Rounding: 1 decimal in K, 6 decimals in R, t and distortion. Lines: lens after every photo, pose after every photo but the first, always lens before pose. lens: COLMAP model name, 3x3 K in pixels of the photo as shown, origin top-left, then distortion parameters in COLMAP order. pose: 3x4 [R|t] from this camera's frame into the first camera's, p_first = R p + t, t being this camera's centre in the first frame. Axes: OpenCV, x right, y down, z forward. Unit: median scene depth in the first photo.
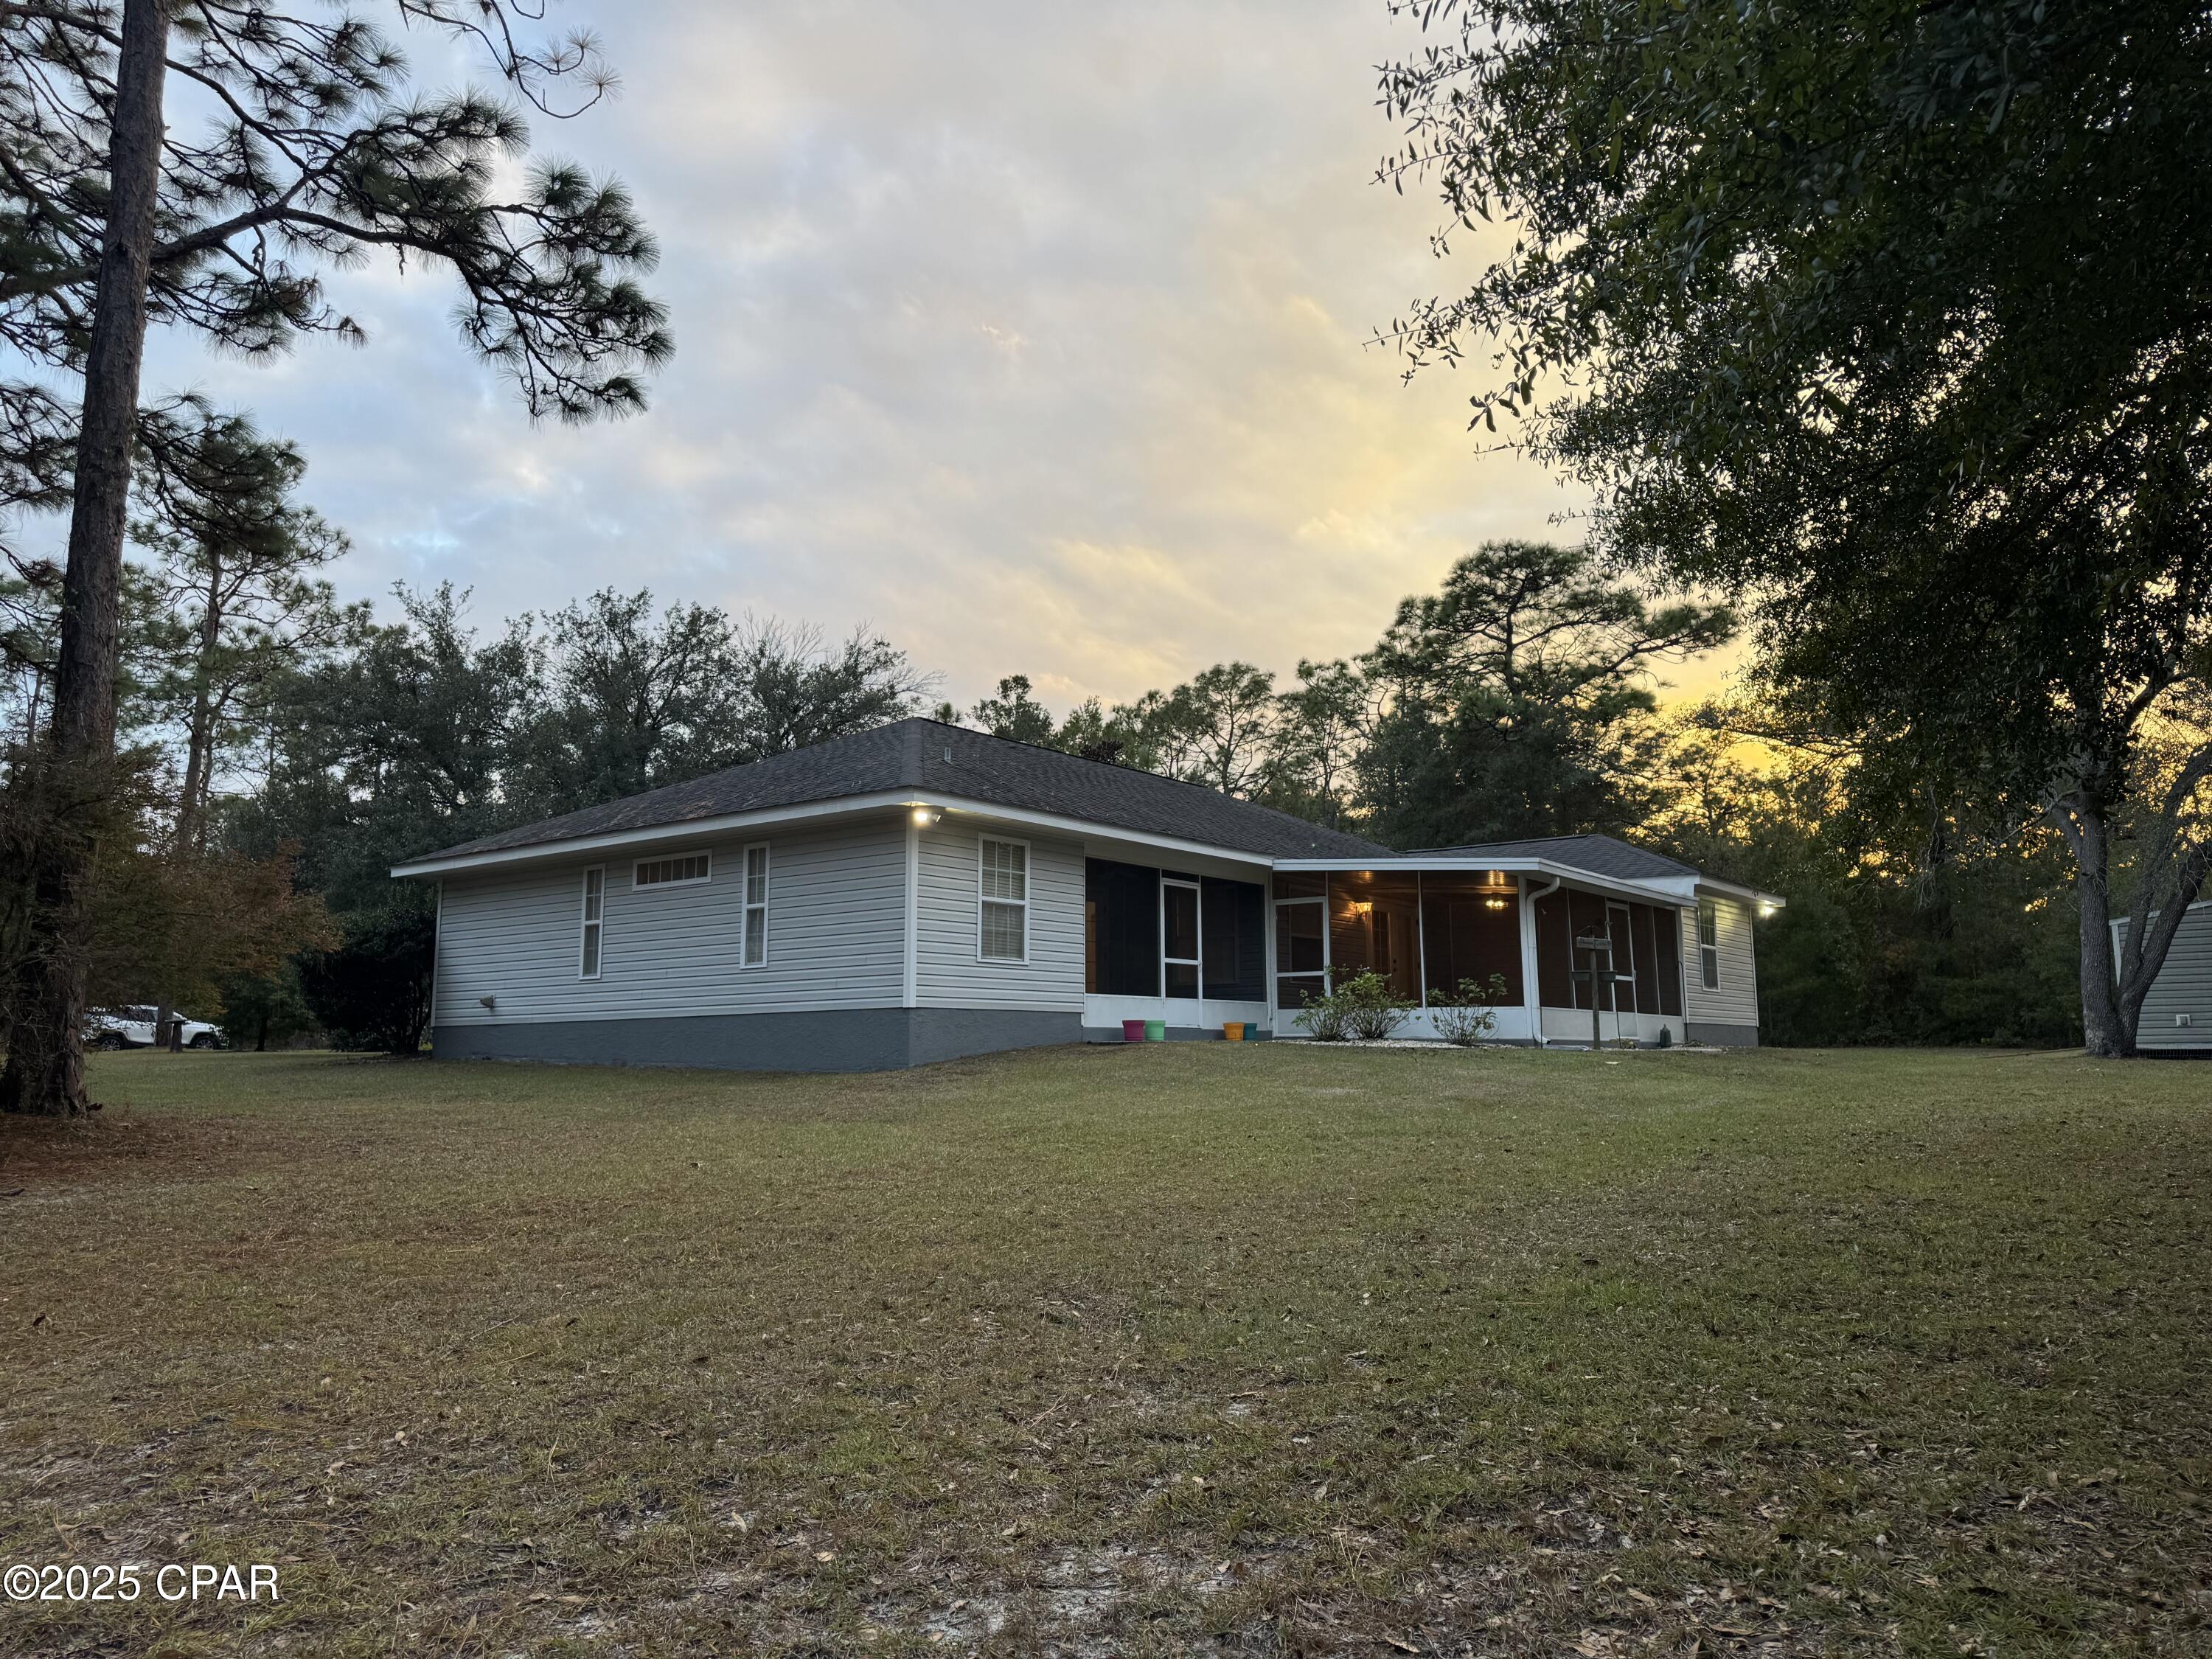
lens RADIAL K [[1562.4, 0, 1106.0], [0, 1562.4, 829.5], [0, 0, 1]] dist [0.000311, 0.000050]
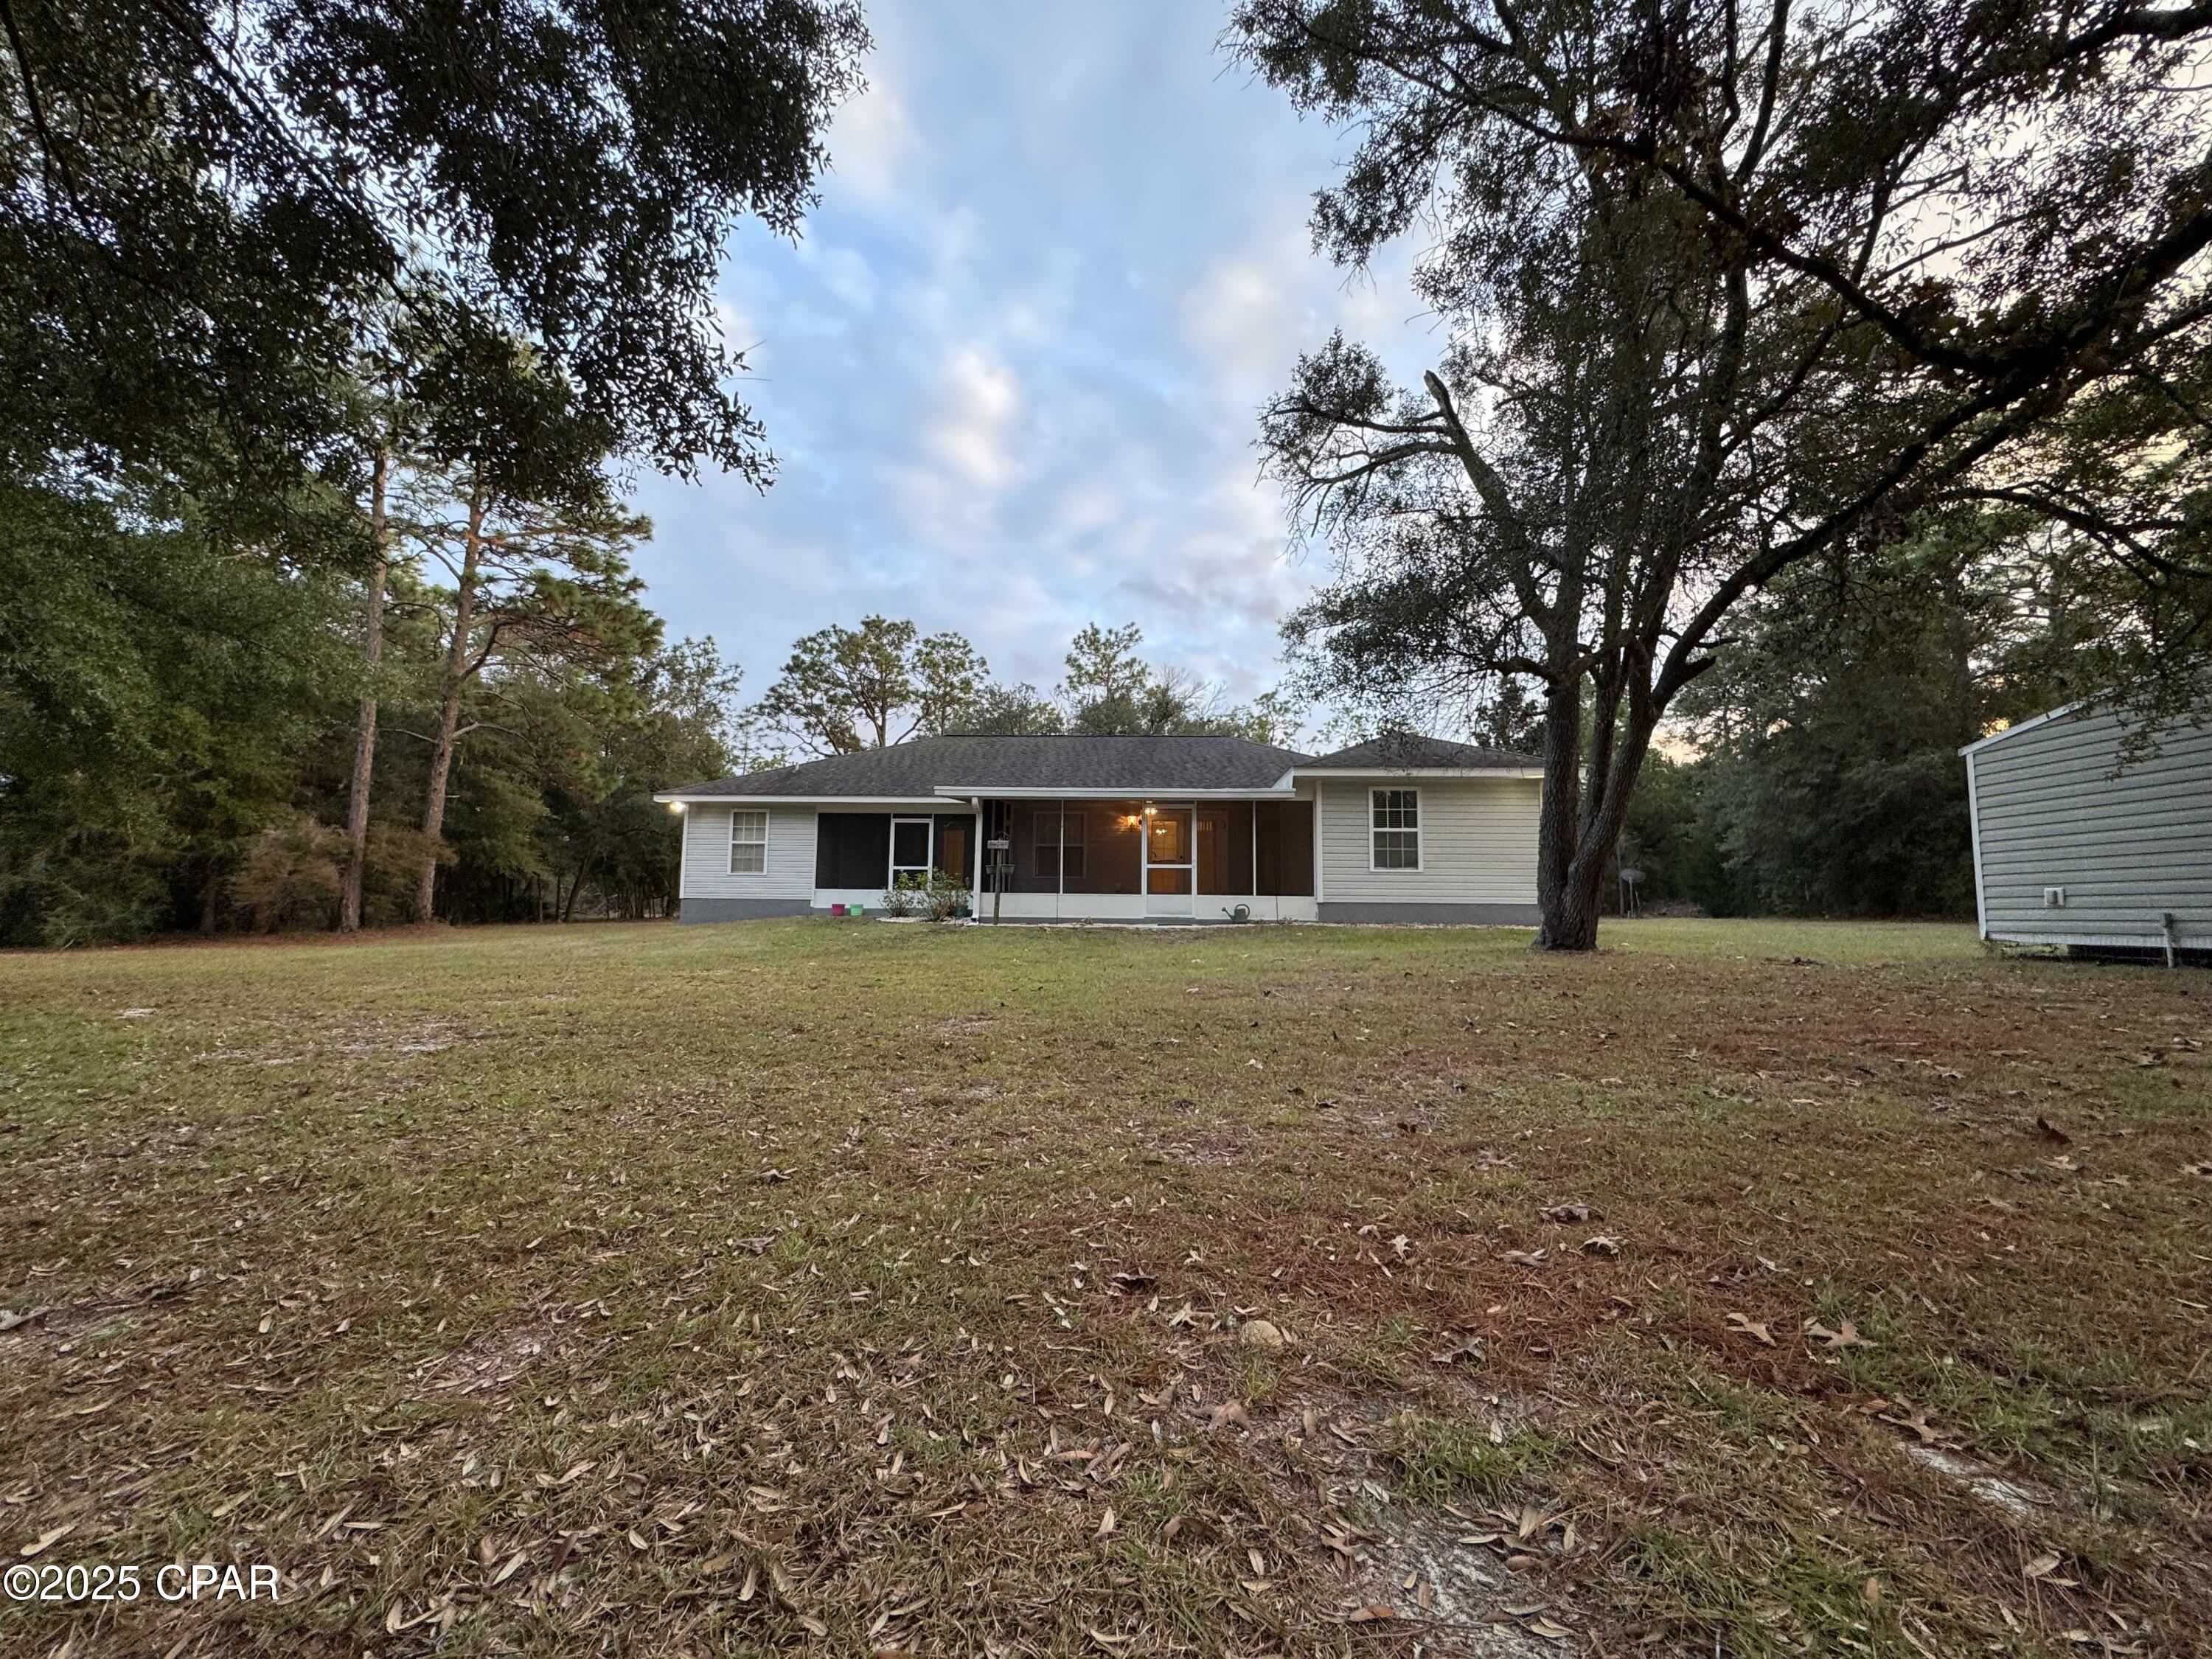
lens RADIAL K [[883.3, 0, 1103.0], [0, 883.3, 824.3], [0, 0, 1]] dist [-0.000999, 0.000244]
pose [[0.583112, -0.081394, -0.808304, 0.929688], [0.095035, 0.994971, -0.031632, 0.086178], [0.806814, -0.058373, 0.587915, 0.613056]]
